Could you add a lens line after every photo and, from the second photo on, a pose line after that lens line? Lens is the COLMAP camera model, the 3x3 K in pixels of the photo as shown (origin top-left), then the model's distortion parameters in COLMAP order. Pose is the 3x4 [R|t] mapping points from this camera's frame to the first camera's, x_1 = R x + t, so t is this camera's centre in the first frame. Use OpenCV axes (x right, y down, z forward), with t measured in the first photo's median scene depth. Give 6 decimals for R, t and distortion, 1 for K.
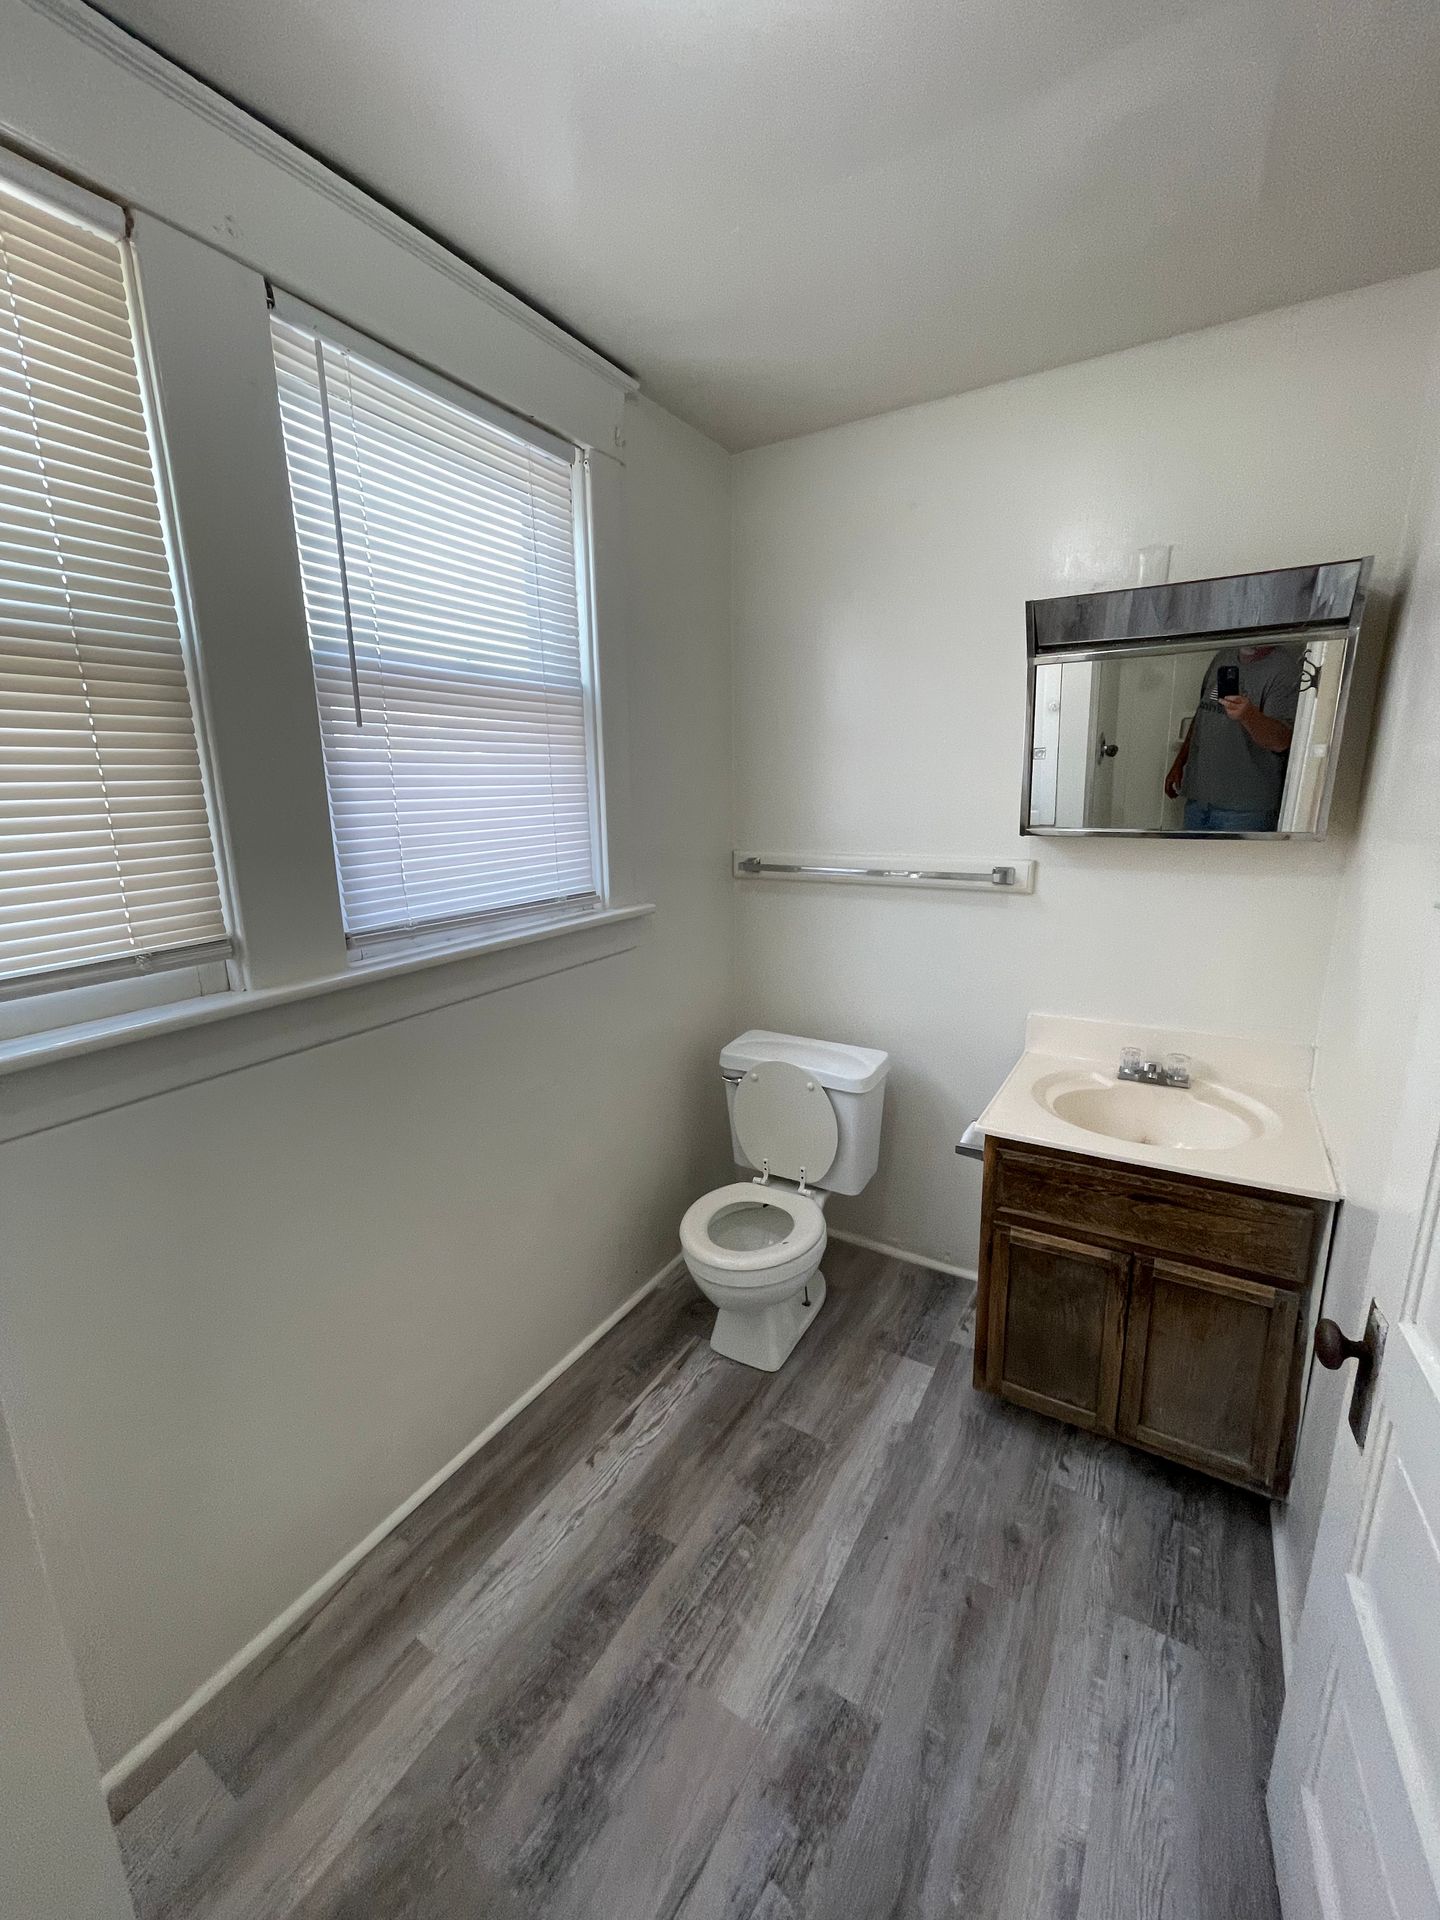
lens RADIAL K [[777.8, 0, 720.0], [0, 777.8, 960.0], [0, 0, 1]] dist [-0.000432, -0.000150]
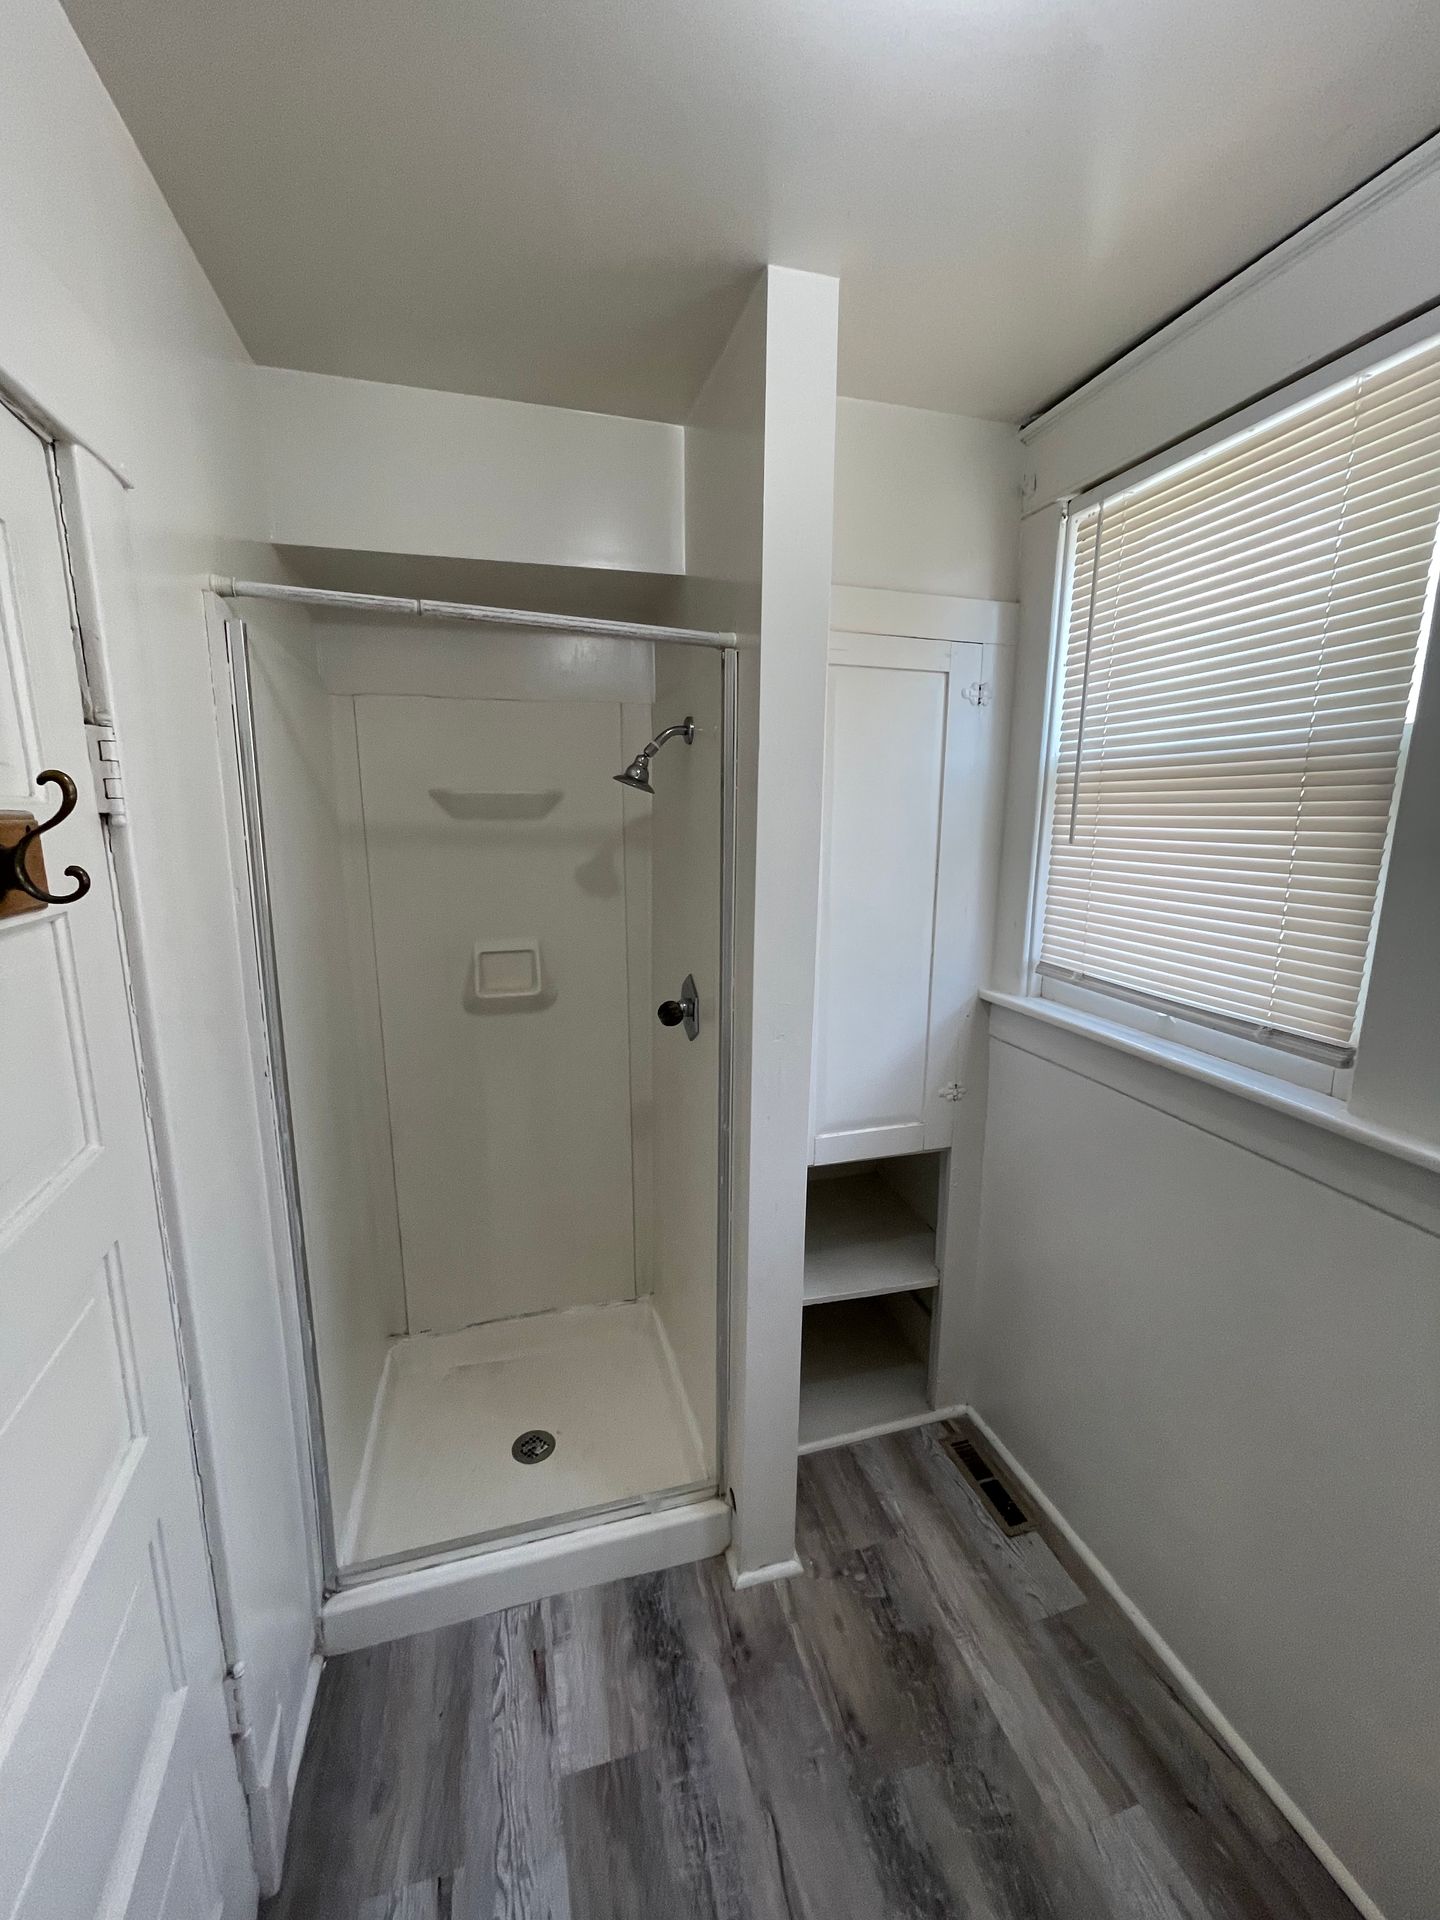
lens RADIAL K [[777.8, 0, 720.0], [0, 777.8, 960.0], [0, 0, 1]] dist [-0.000432, -0.000150]
pose [[-0.678603, 0.146674, -0.719711, 0.525871], [-0.161031, 0.926311, 0.340612, -0.320024], [0.716635, 0.347036, -0.604979, 0.991087]]
